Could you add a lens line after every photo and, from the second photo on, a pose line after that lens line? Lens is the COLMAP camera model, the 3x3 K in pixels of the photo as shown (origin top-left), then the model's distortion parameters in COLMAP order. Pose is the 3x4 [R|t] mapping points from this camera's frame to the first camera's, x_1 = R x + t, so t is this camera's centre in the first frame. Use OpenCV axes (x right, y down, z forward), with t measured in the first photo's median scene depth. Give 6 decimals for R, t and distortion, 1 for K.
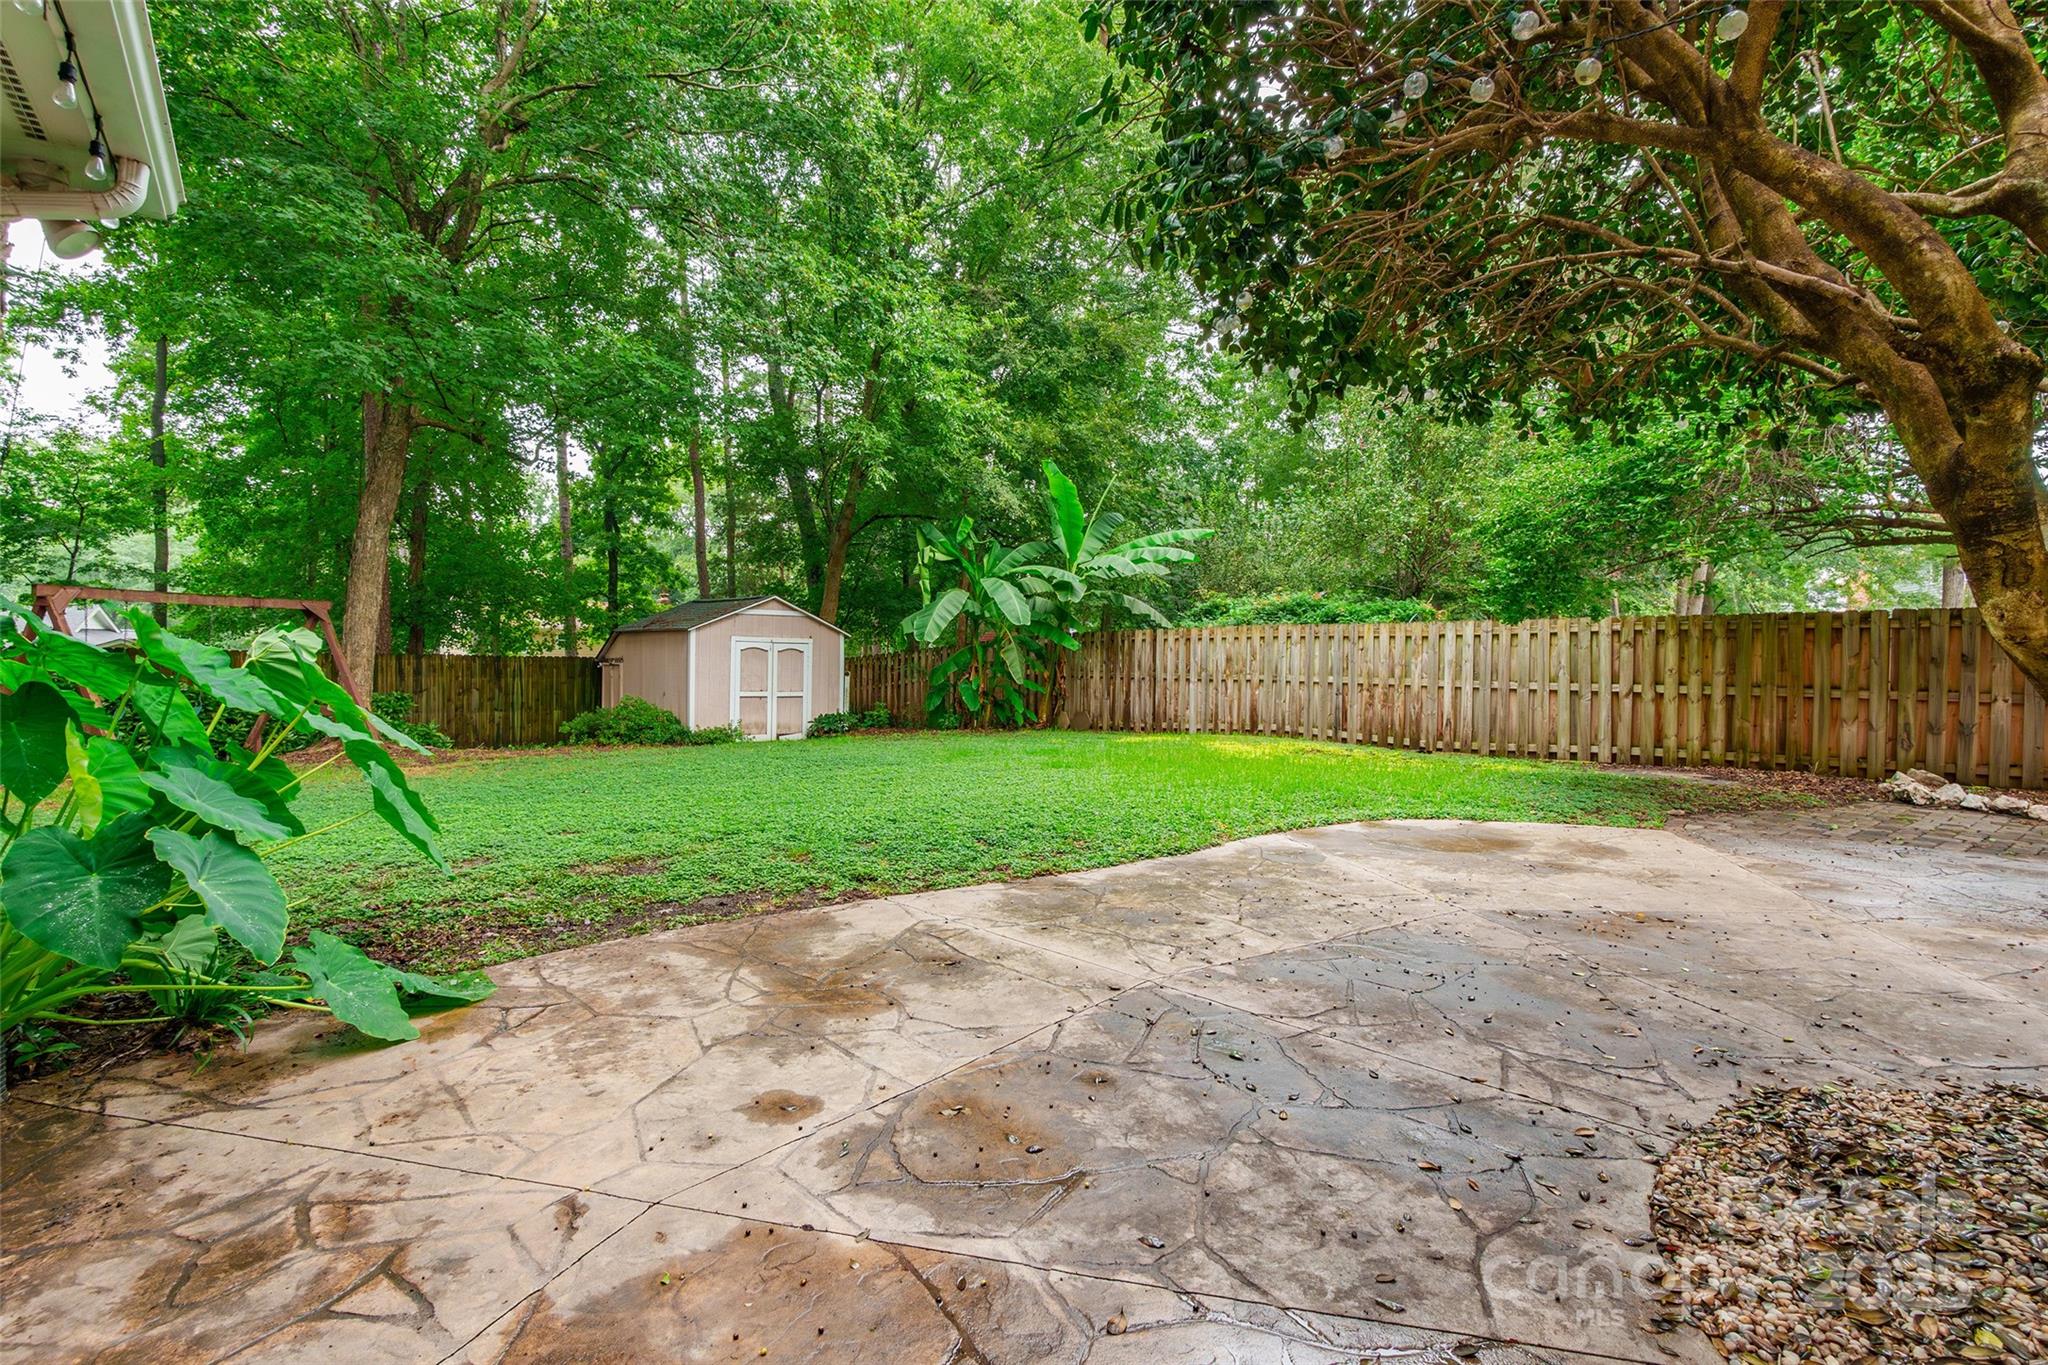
lens RADIAL K [[945.5, 0, 1023.2], [0, 945.5, 649.6], [0, 0, 1]] dist [0.000181, 0.000564]
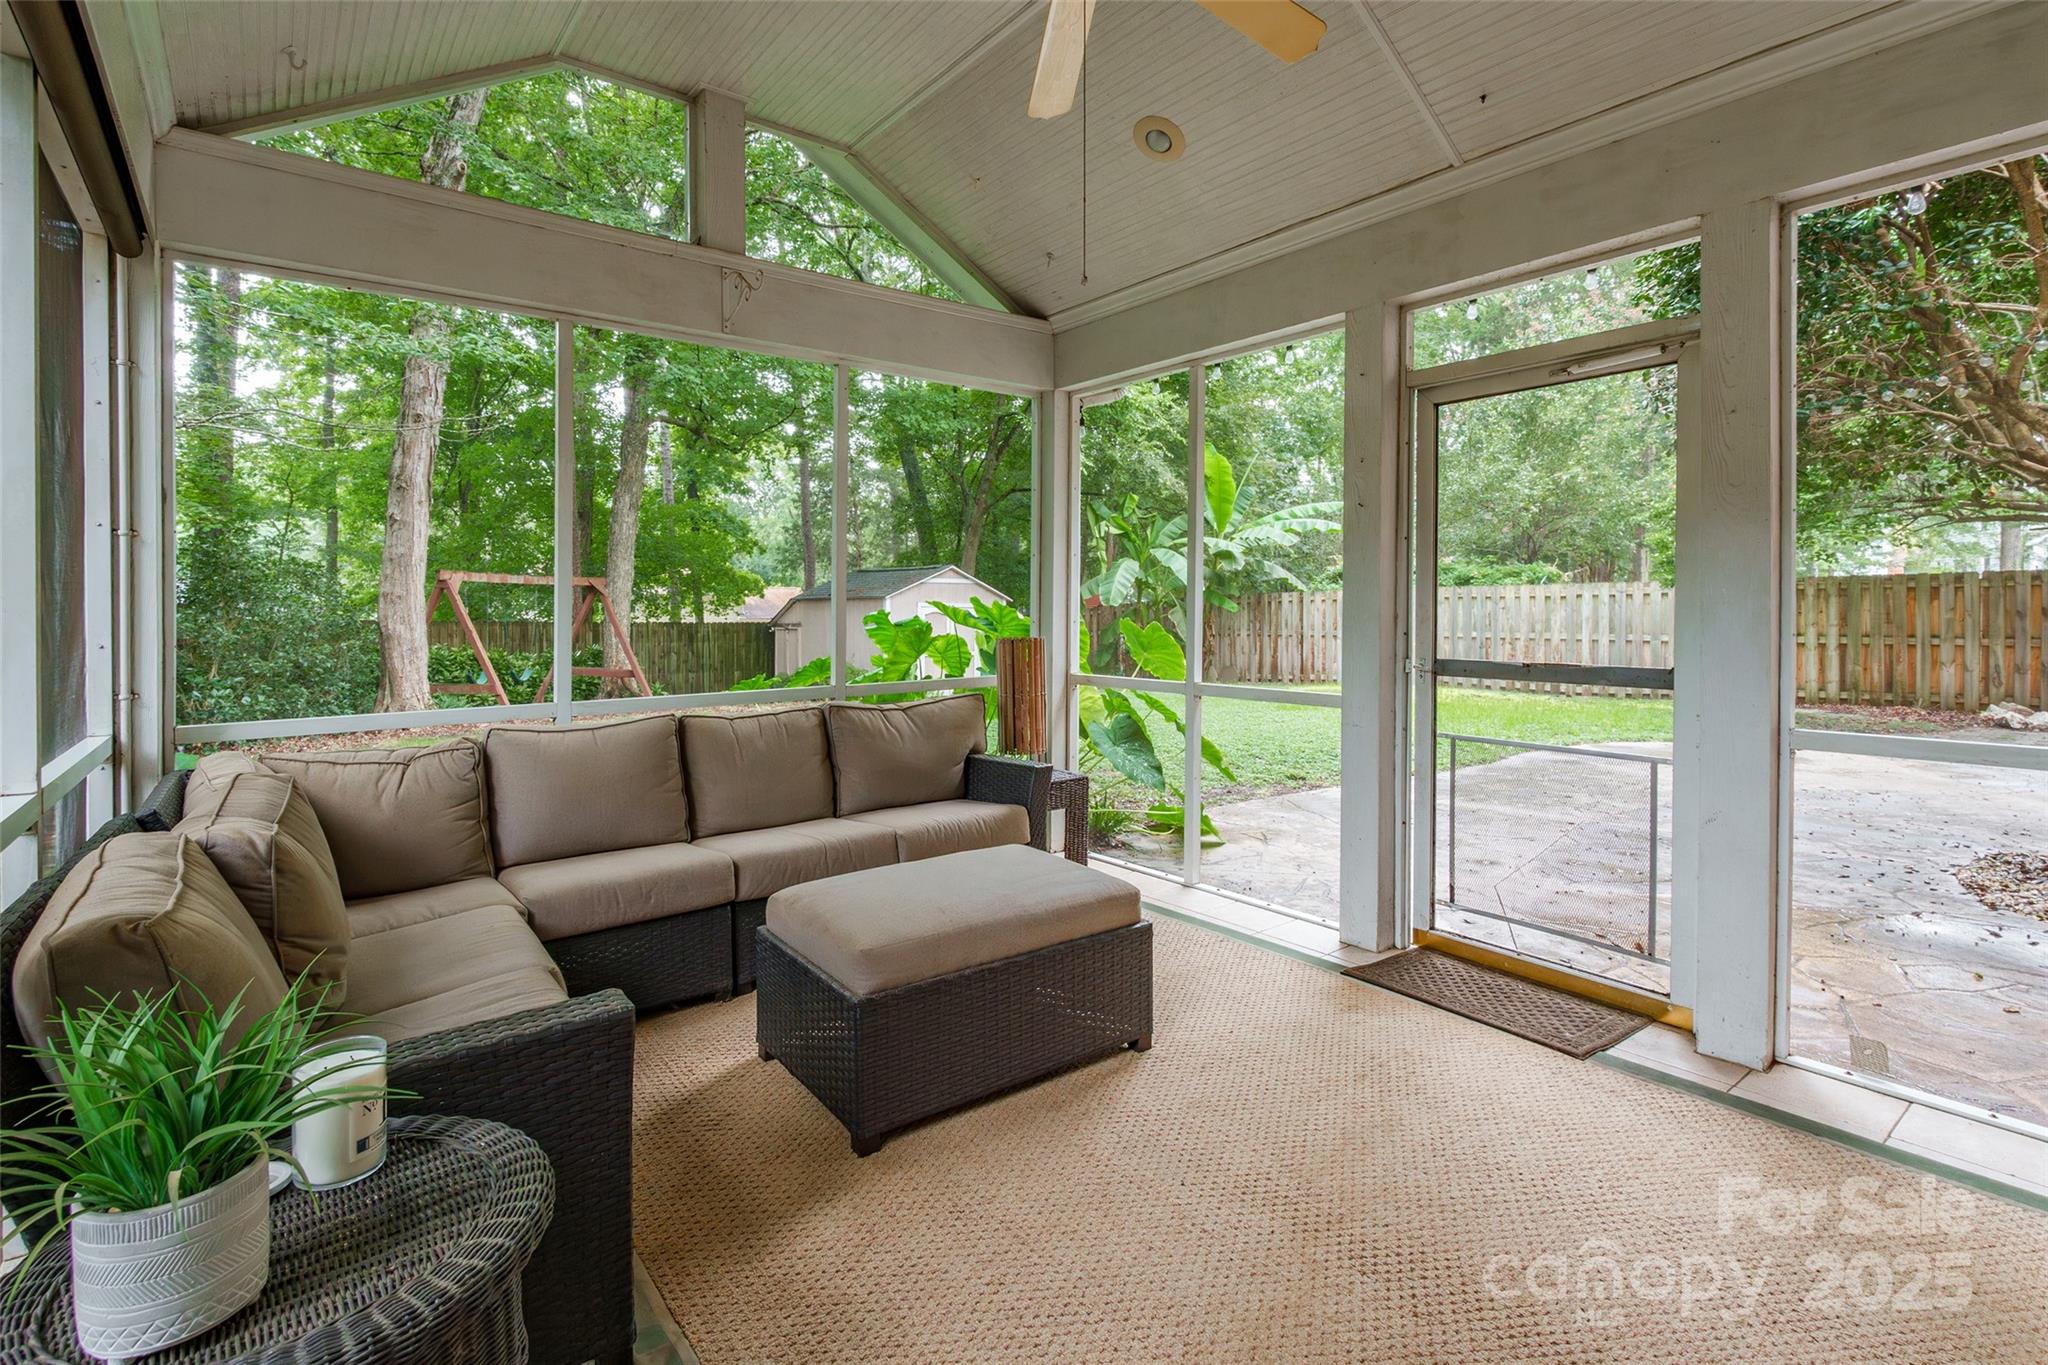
lens RADIAL K [[960.4, 0, 1027.0], [0, 960.4, 595.2], [0, 0, 1]] dist [0.002150, -0.001472]
pose [[0.999845, -0.012677, -0.012231, -0.196006], [0.012516, 0.999835, -0.013133, -0.007419], [0.012396, 0.012977, 0.999839, -0.166146]]
